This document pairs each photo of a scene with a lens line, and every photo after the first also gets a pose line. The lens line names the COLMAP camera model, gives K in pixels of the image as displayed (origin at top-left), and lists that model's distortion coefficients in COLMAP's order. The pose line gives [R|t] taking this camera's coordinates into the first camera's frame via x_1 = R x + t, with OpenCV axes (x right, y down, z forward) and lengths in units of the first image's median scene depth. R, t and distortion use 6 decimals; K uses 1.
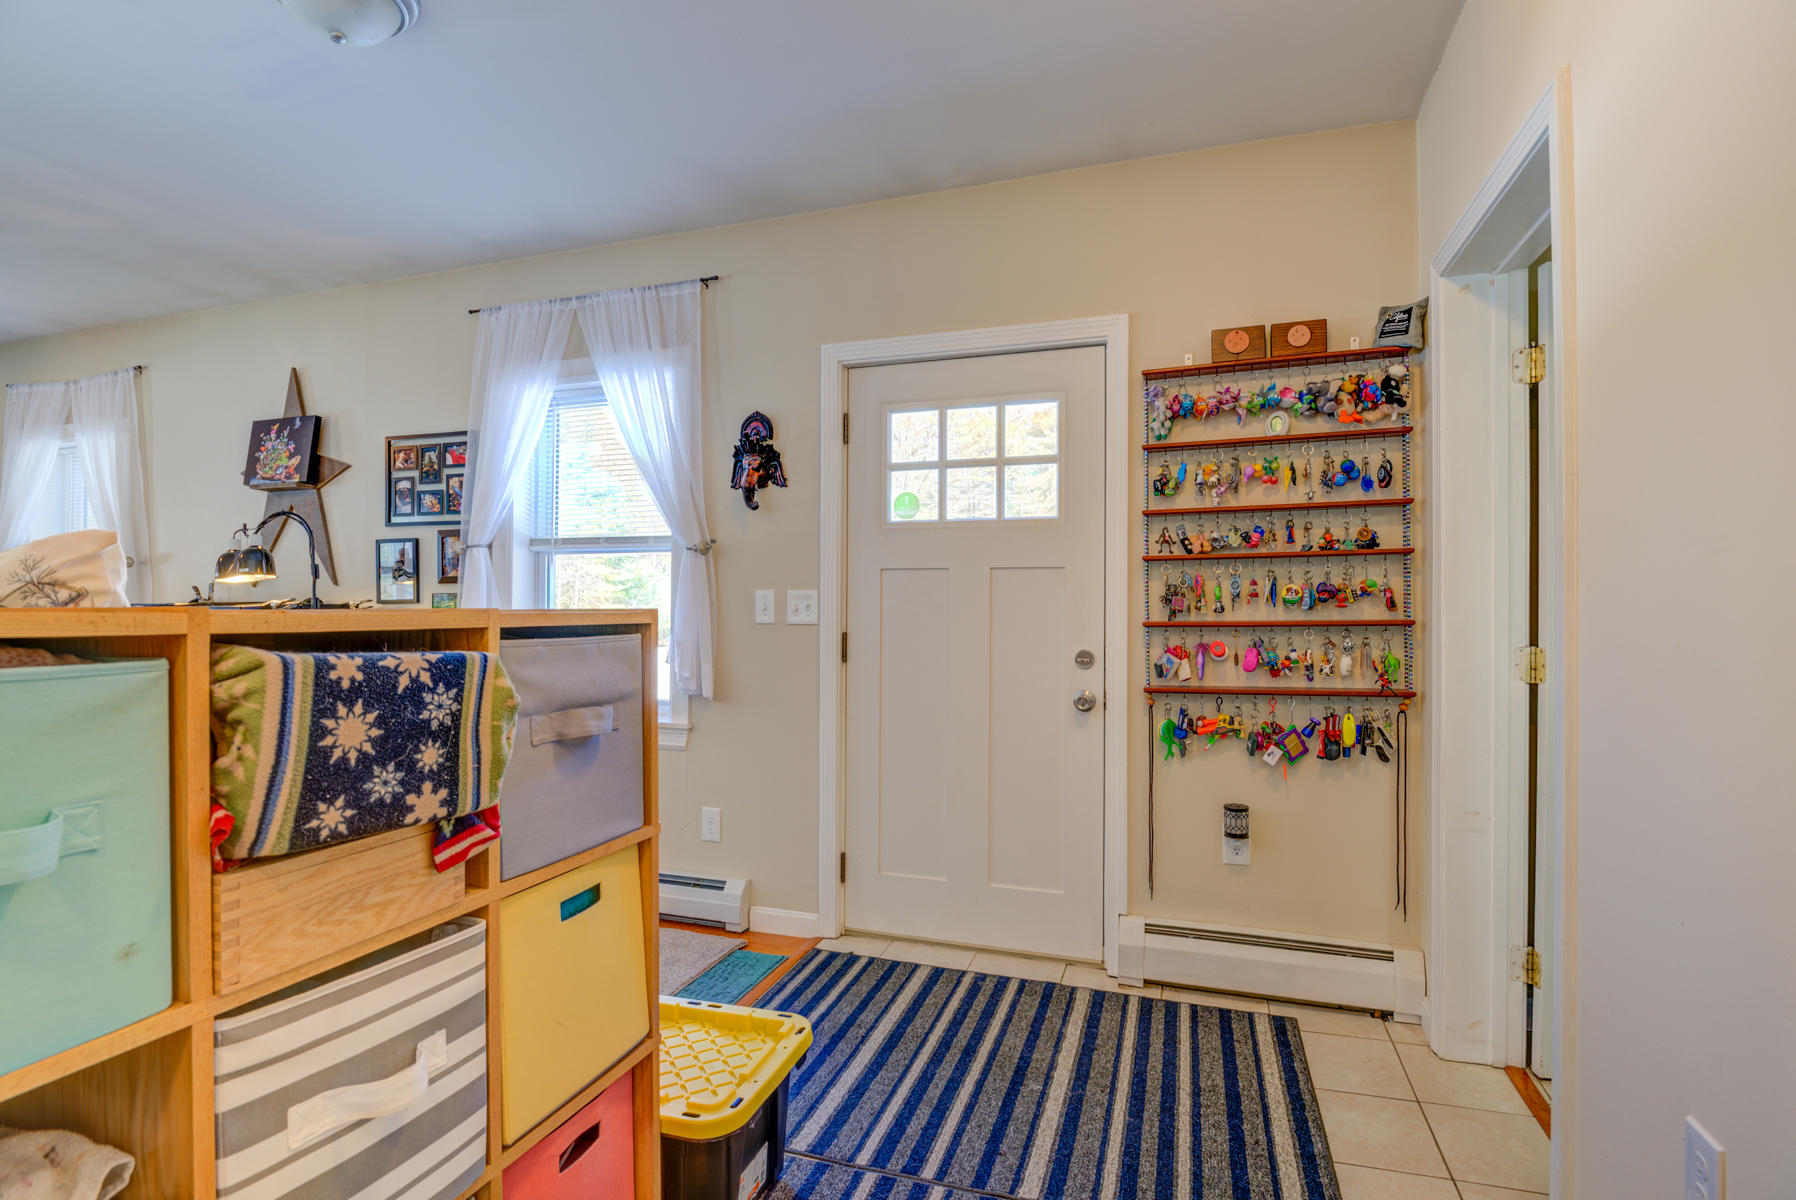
lens RADIAL K [[873.9, 0, 892.4], [0, 873.9, 608.5], [0, 0, 1]] dist [-0.011328, -0.001070]
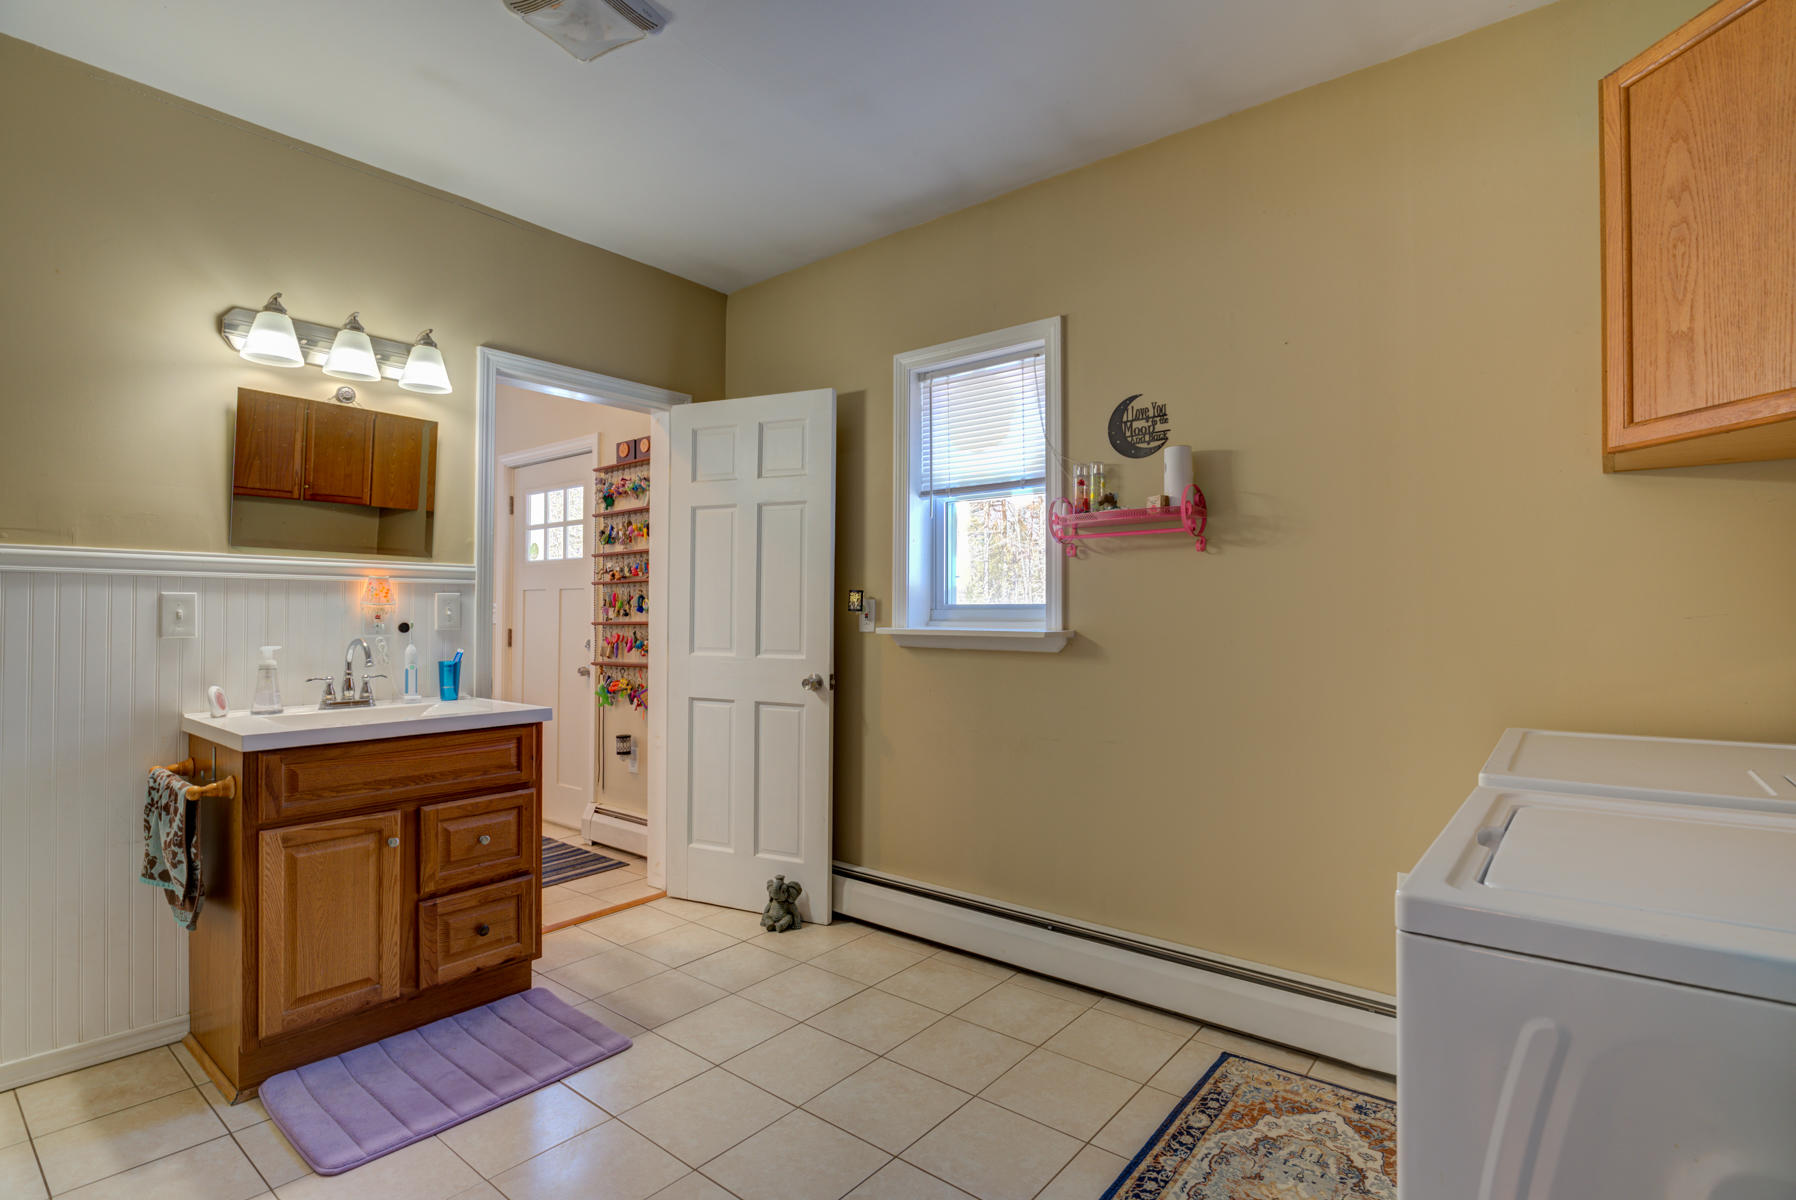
lens RADIAL K [[873.9, 0, 899.5], [0, 873.9, 603.5], [0, 0, 1]] dist [-0.011328, -0.001070]
pose [[0.940087, -0.004710, -0.340902, 1.381350], [-0.000605, 0.999880, -0.015484, 0.005815], [0.340934, 0.014762, 0.939971, -0.344238]]
